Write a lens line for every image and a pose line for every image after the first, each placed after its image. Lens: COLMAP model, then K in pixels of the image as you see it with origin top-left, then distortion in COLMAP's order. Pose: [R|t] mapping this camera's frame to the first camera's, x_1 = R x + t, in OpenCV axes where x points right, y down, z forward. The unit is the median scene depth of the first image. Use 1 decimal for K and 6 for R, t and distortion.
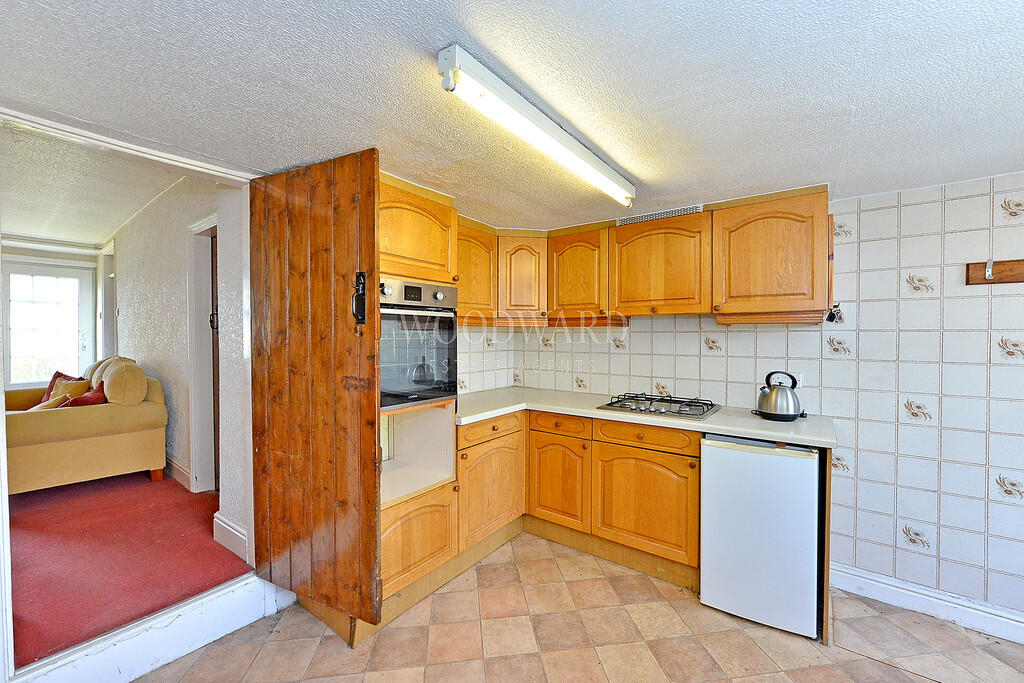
lens RADIAL K [[400.7, 0, 512.0], [0, 400.7, 341.5], [0, 0, 1]] dist [-0.000888, -0.000115]
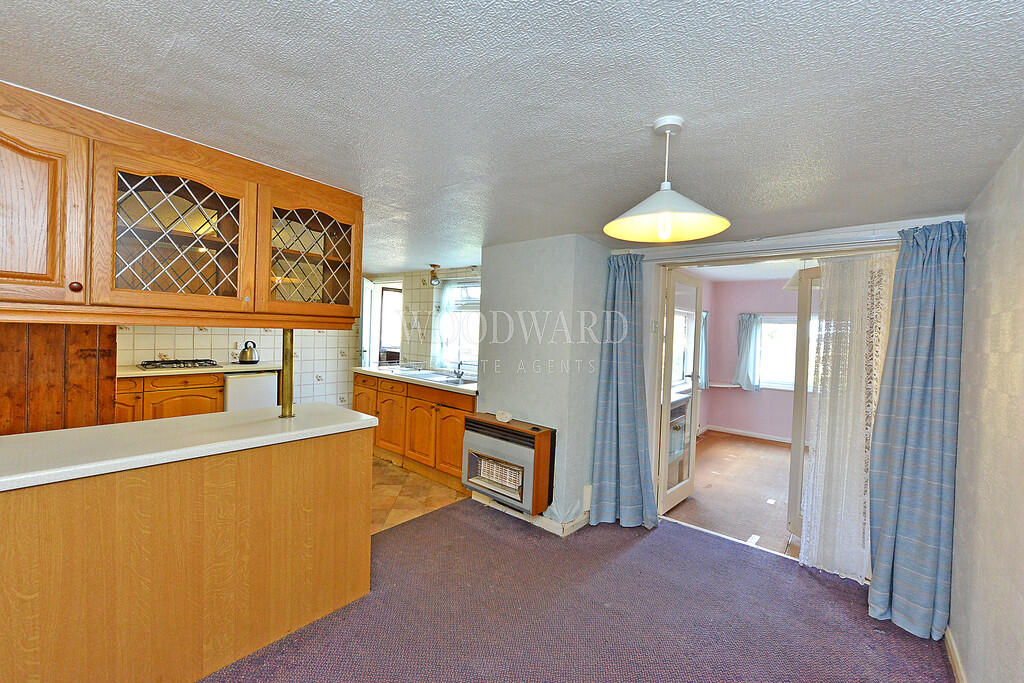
lens RADIAL K [[410.1, 0, 512.0], [0, 410.1, 341.5], [0, 0, 1]] dist [0.002551, 0.000131]
pose [[0.054042, -0.026985, 0.998174, -1.439375], [-0.021363, 0.999375, 0.028174, -0.012635], [-0.998310, -0.022846, 0.053431, -0.499171]]
